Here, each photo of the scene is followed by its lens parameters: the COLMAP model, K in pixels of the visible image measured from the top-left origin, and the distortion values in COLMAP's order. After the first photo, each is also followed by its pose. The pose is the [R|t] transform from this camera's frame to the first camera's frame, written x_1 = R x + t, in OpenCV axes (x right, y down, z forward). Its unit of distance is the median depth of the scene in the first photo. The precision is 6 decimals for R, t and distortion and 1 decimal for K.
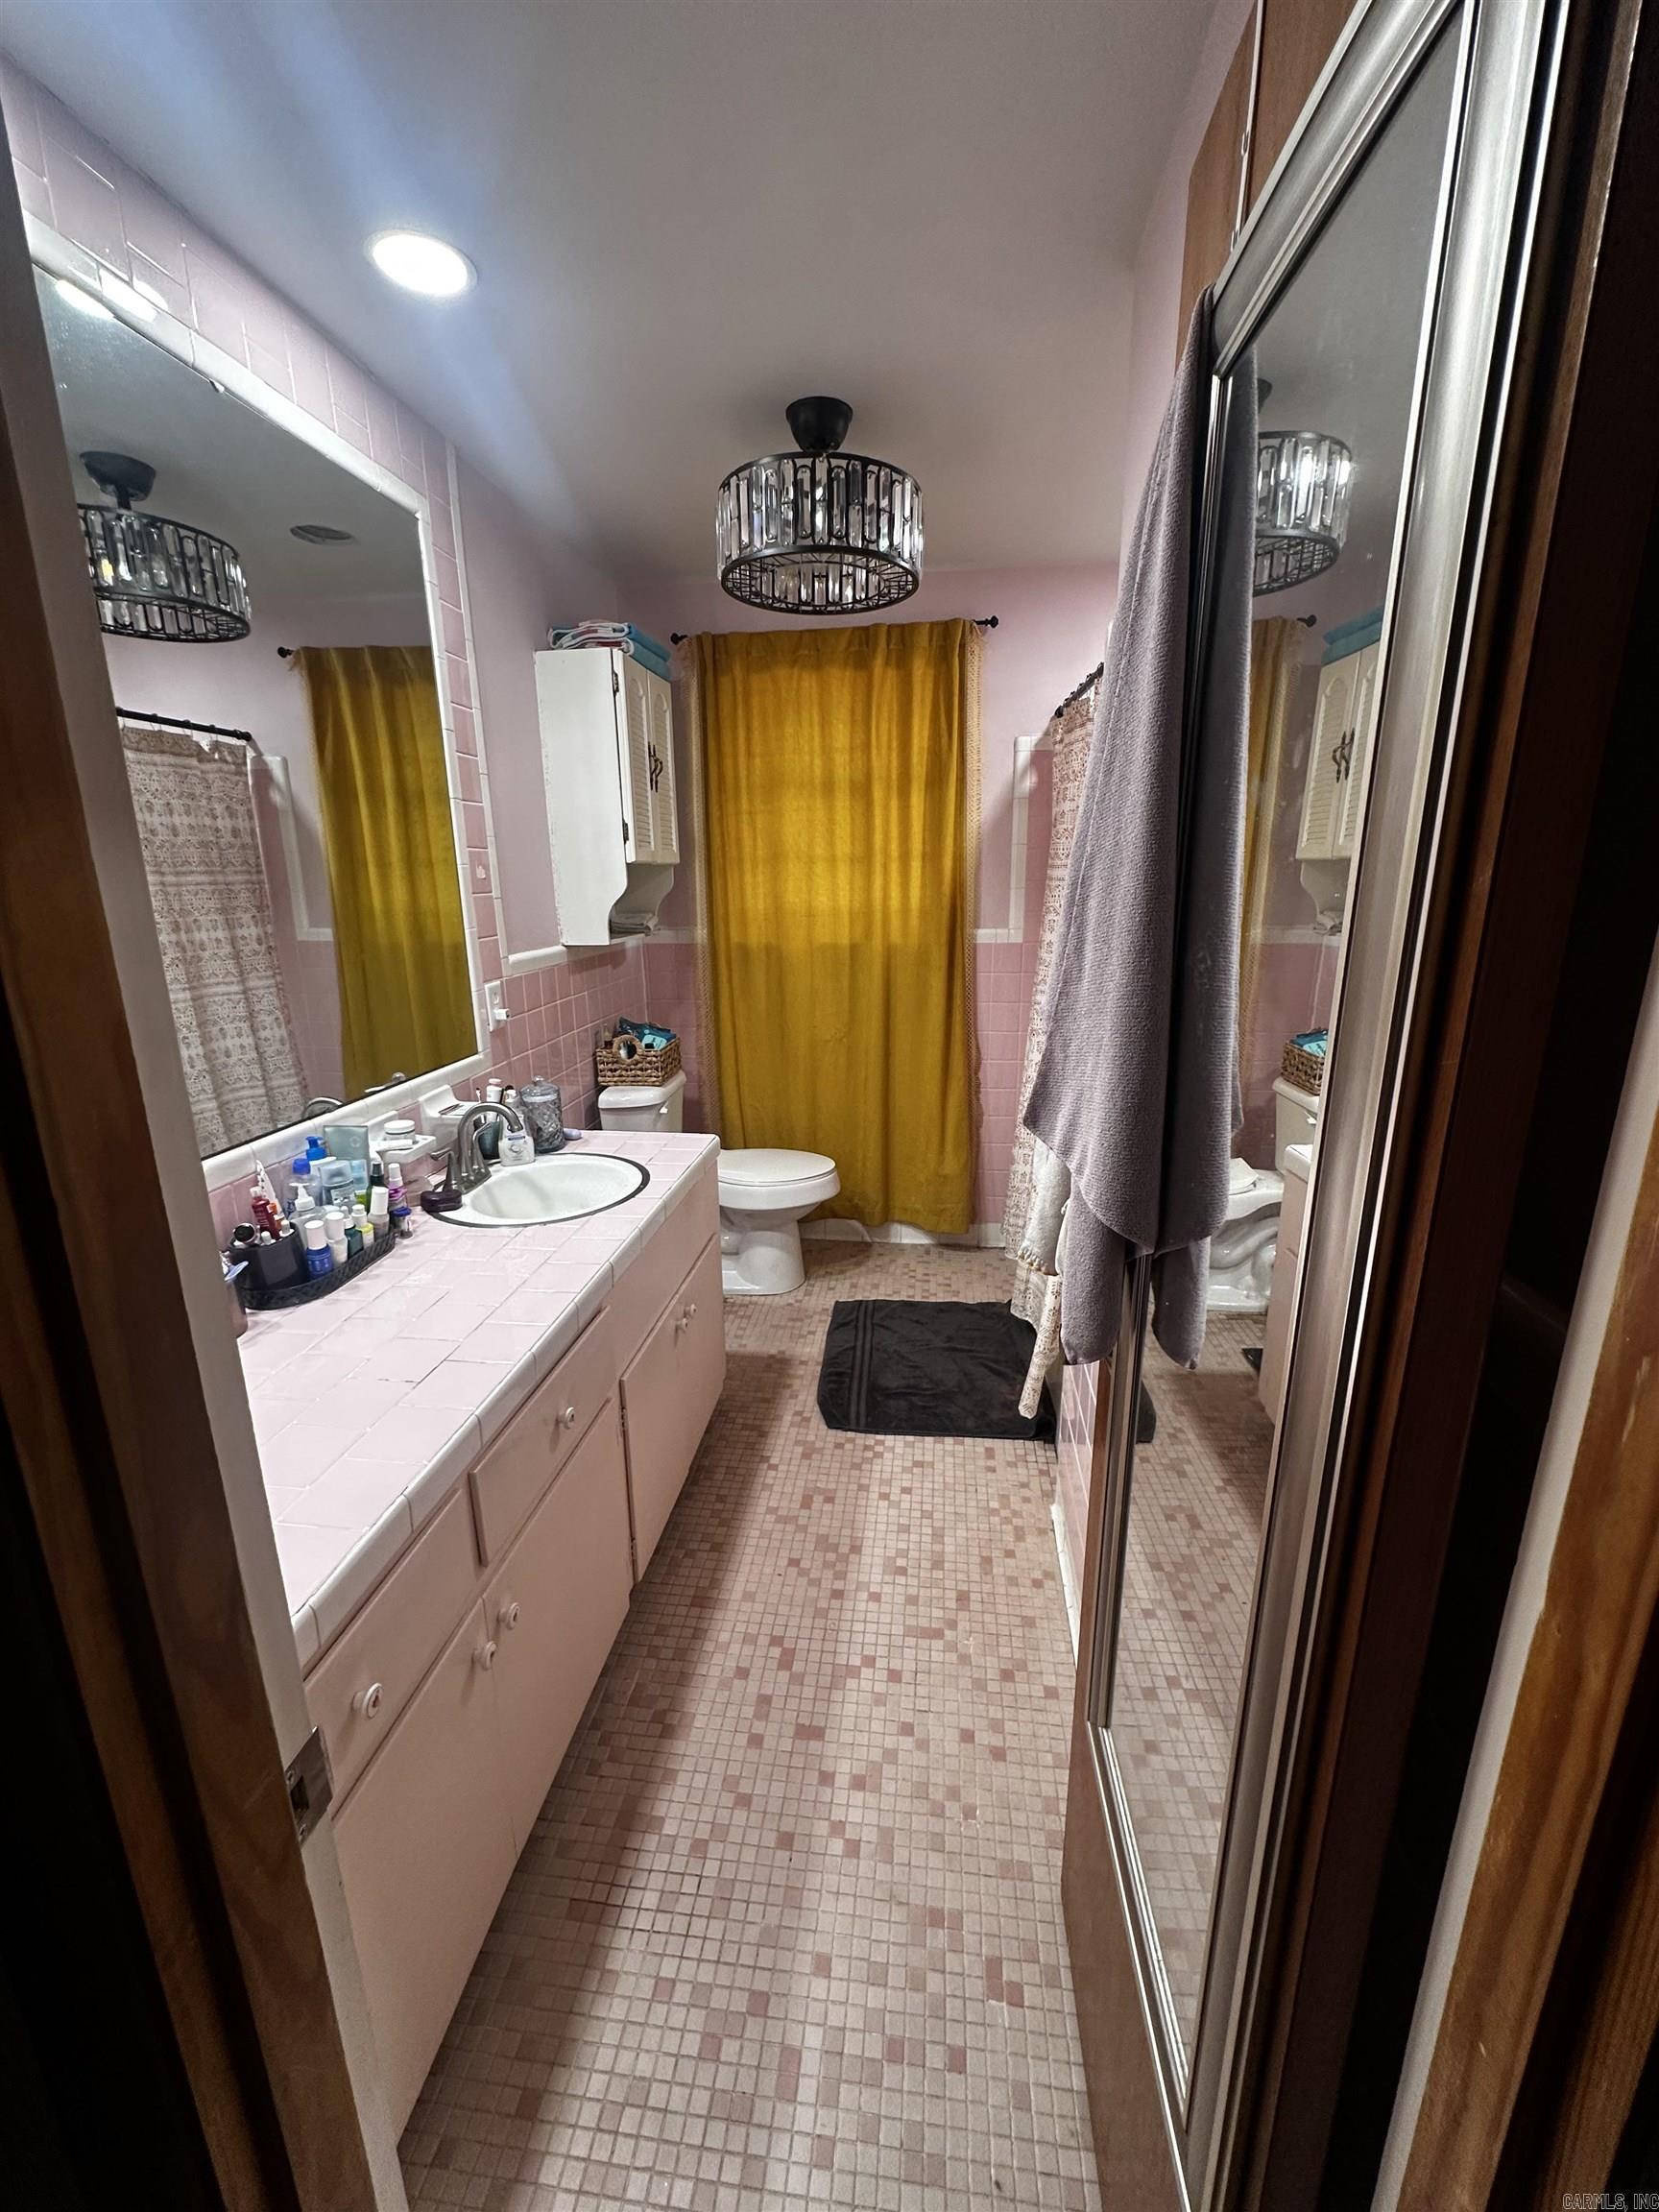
lens RADIAL K [[882.3, 0, 829.9], [0, 882.3, 1109.4], [0, 0, 1]] dist [-0.006304, 0.001073]
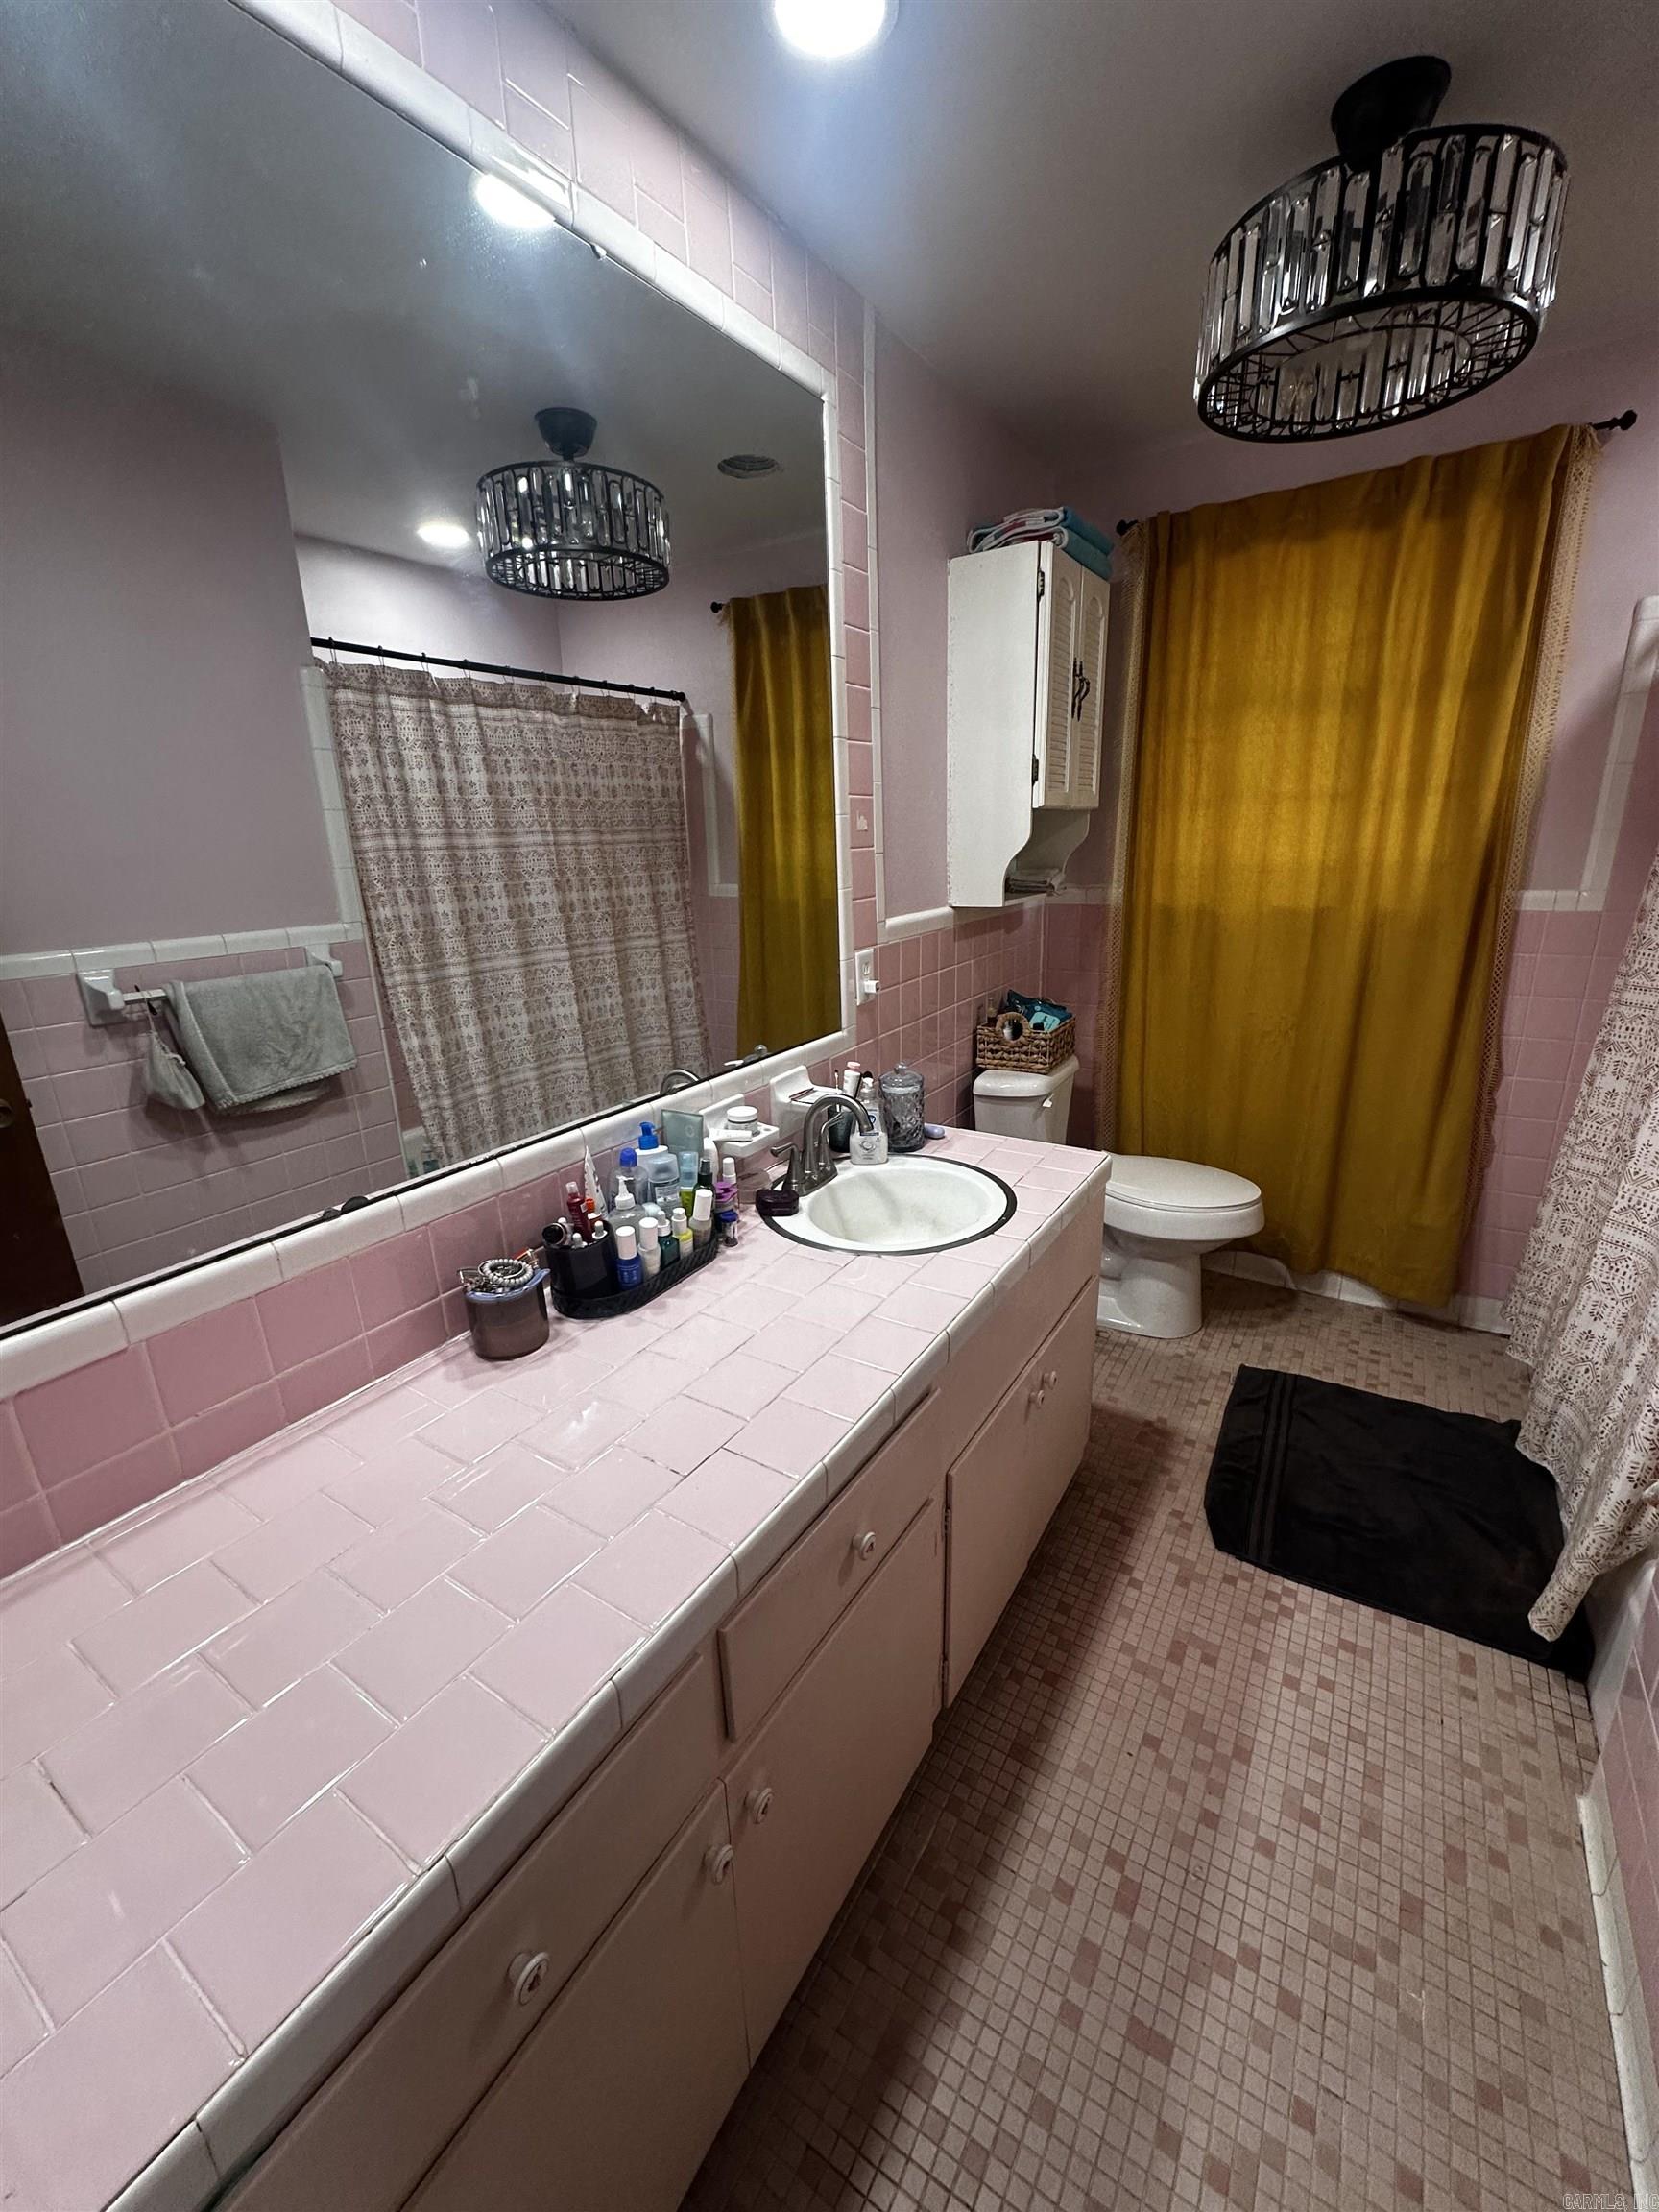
lens RADIAL K [[882.3, 0, 833.1], [0, 882.3, 1108.3], [0, 0, 1]] dist [-0.006304, 0.001073]
pose [[0.903320, 0.108806, -0.414939, -0.026930], [-0.088197, 0.993740, 0.068576, -0.042266], [0.419802, -0.025349, 0.907261, 0.173129]]
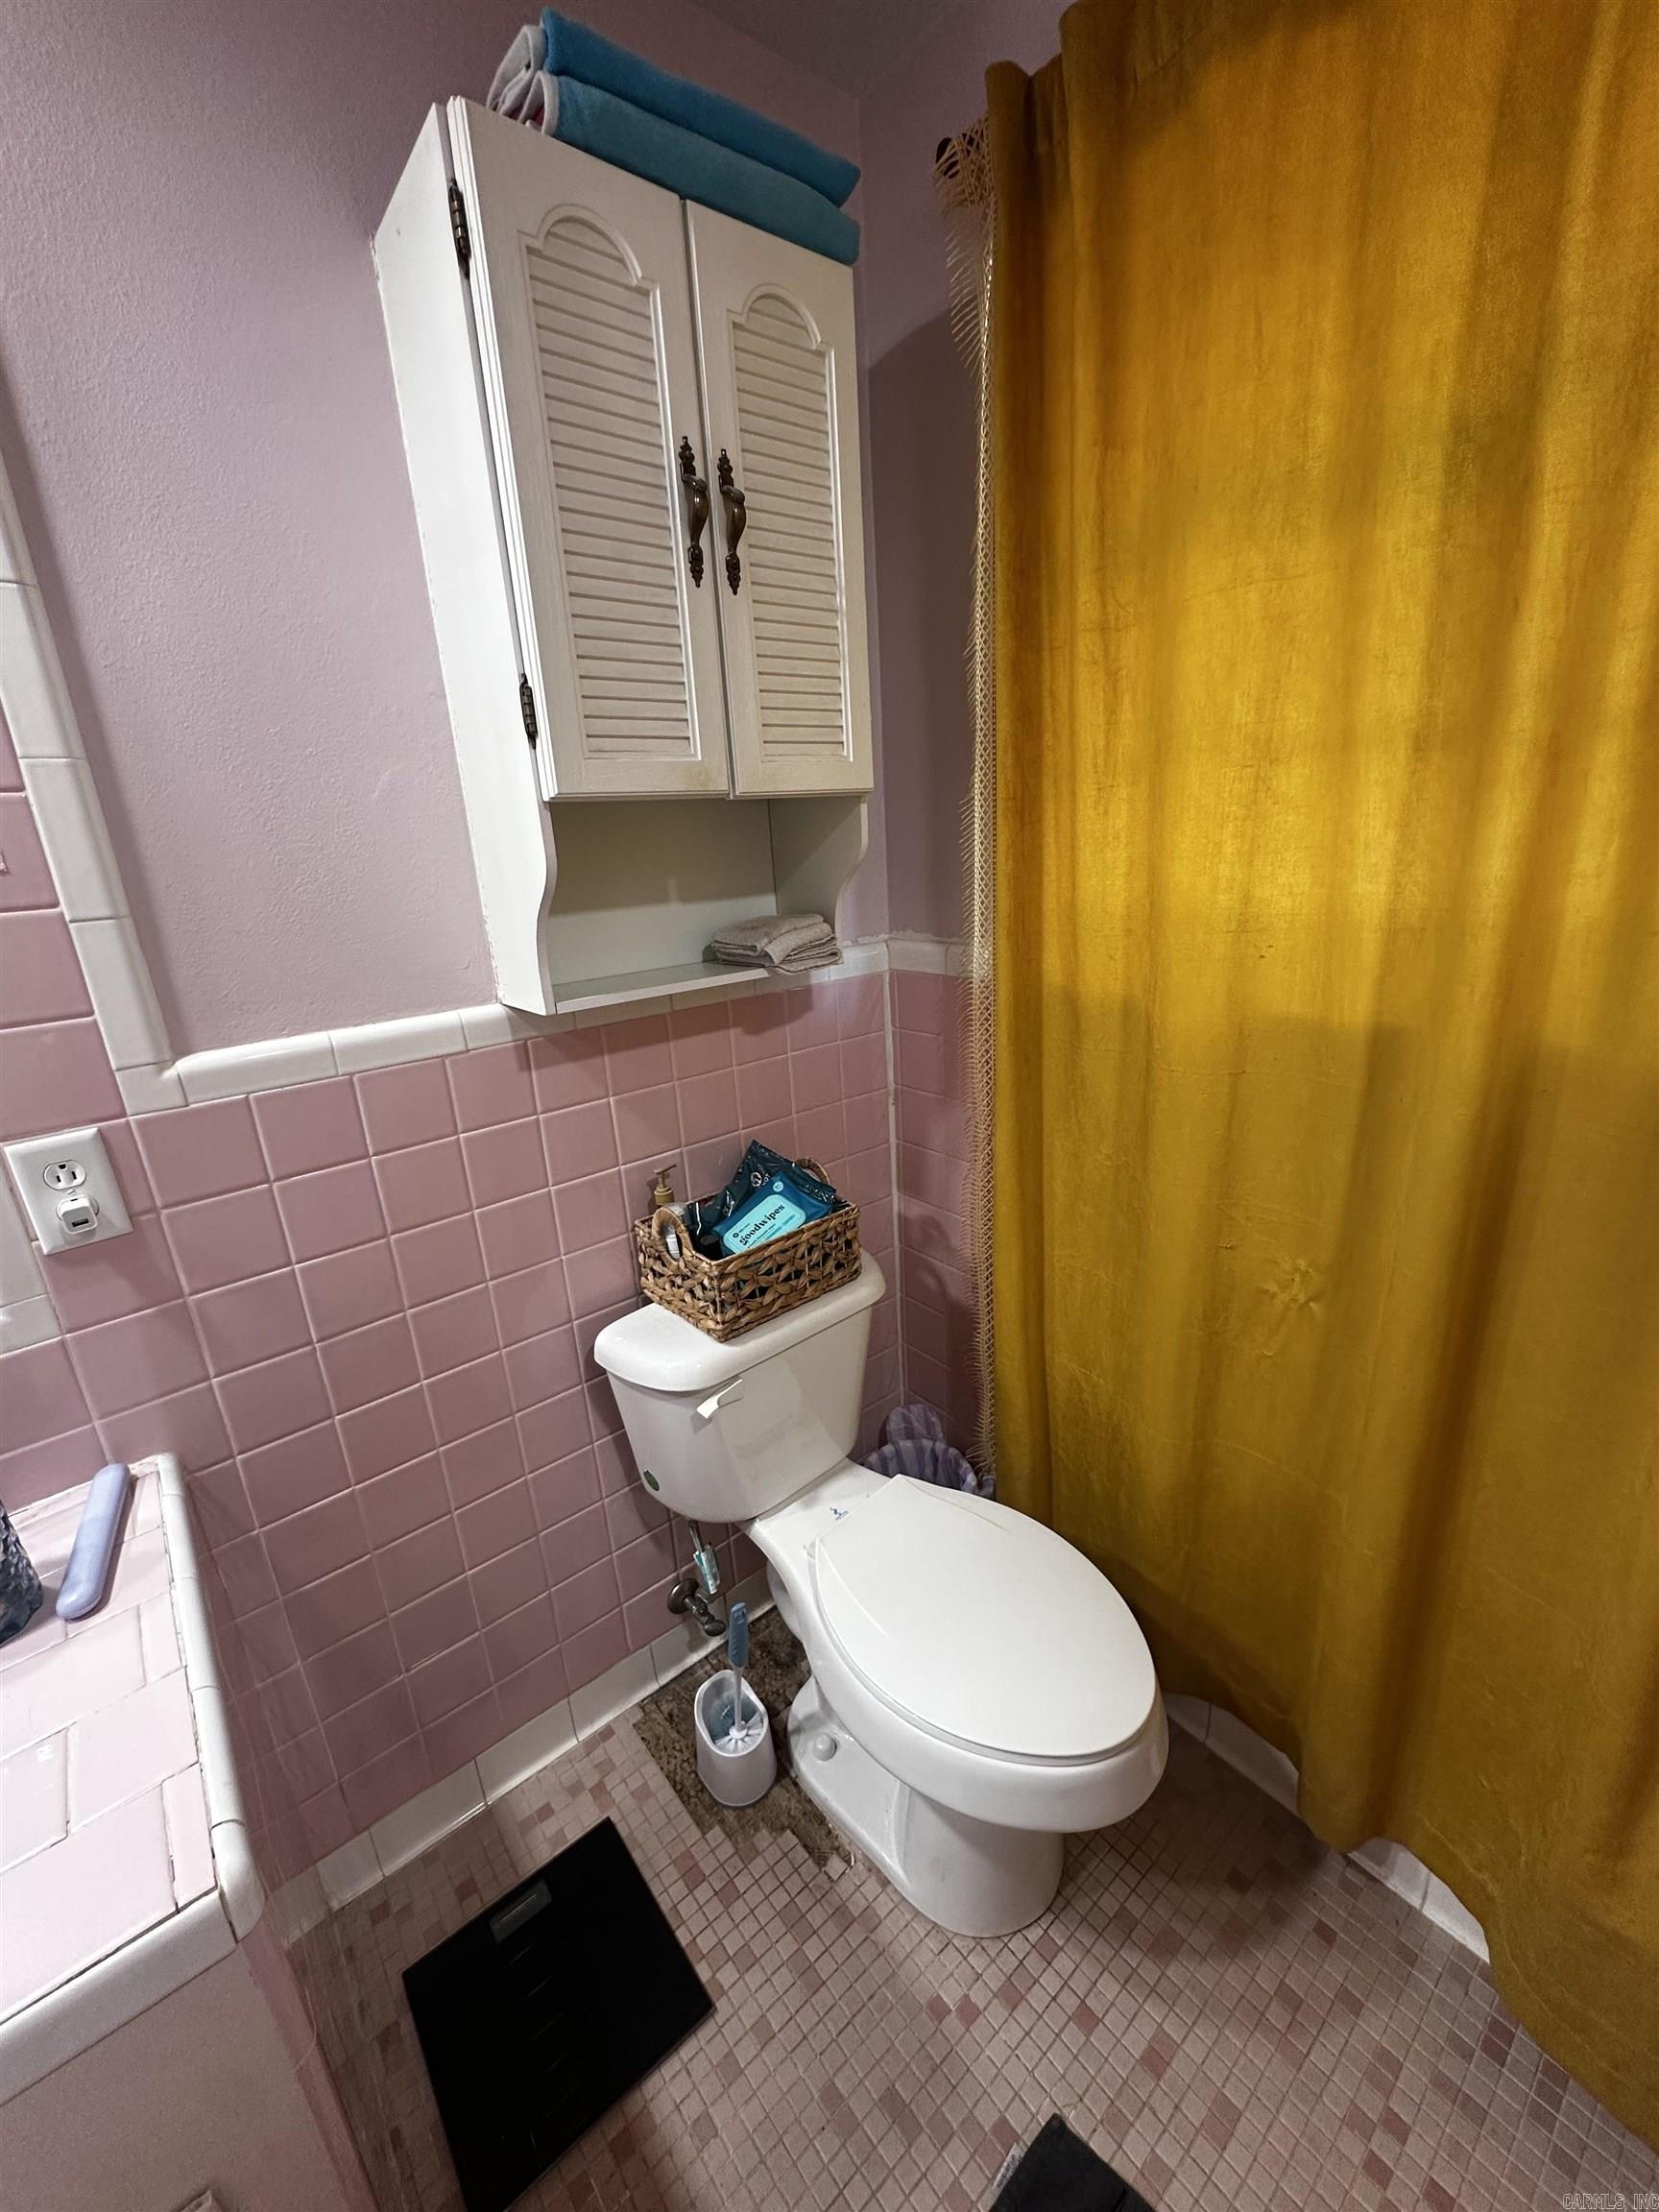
lens RADIAL K [[882.3, 0, 828.6], [0, 882.3, 1105.6], [0, 0, 1]] dist [-0.006304, 0.001073]
pose [[0.726374, 0.175328, -0.664561, 0.125502], [-0.129319, 0.984510, 0.118392, -0.236619], [0.675025, -0.000056, 0.737795, 0.890883]]
